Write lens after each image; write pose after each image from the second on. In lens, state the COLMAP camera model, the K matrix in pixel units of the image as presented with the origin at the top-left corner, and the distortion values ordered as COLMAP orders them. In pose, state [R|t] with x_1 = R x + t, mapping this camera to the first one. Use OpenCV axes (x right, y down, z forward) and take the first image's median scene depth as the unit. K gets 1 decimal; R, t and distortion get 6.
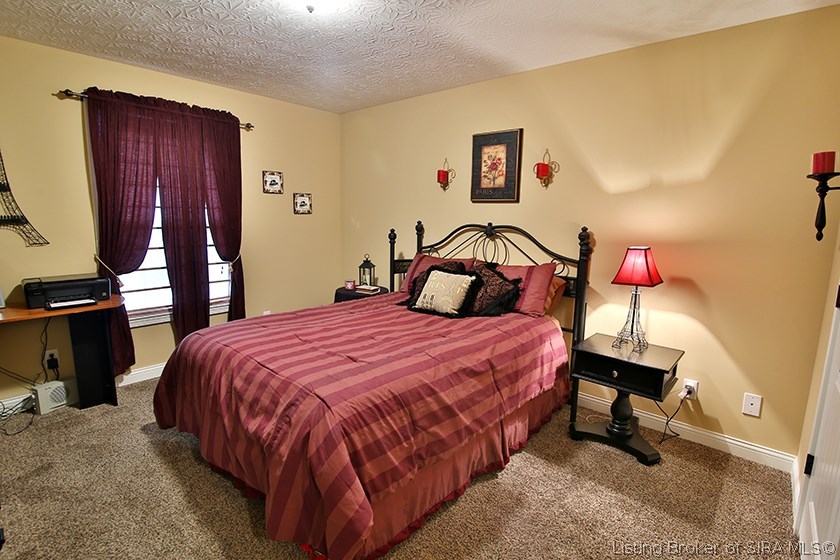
lens RADIAL K [[383.4, 0, 424.3], [0, 383.4, 277.1], [0, 0, 1]] dist [-0.020360, 0.000345]
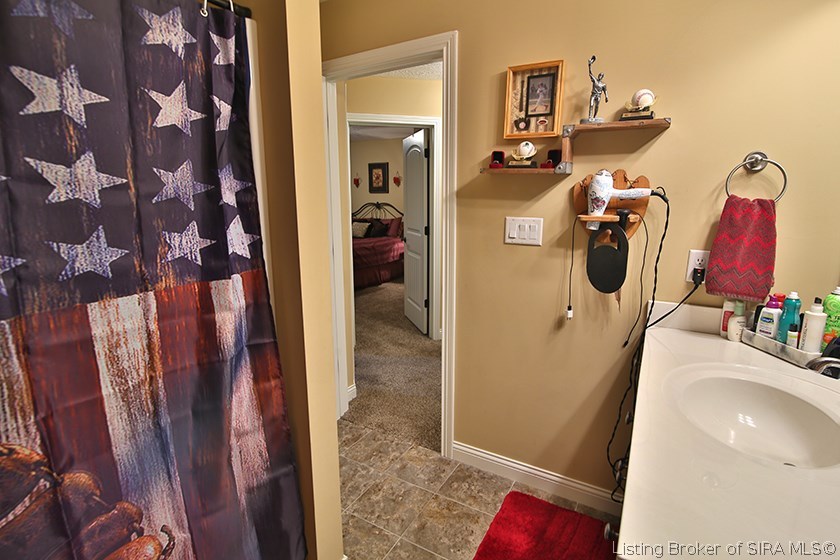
lens RADIAL K [[383.4, 0, 424.3], [0, 383.4, 277.1], [0, 0, 1]] dist [-0.020360, 0.000345]
pose [[0.981532, -0.057750, 0.182375, -0.001331], [0.049185, 0.997479, 0.051148, 0.221068], [-0.184869, -0.041233, 0.981898, -1.434478]]
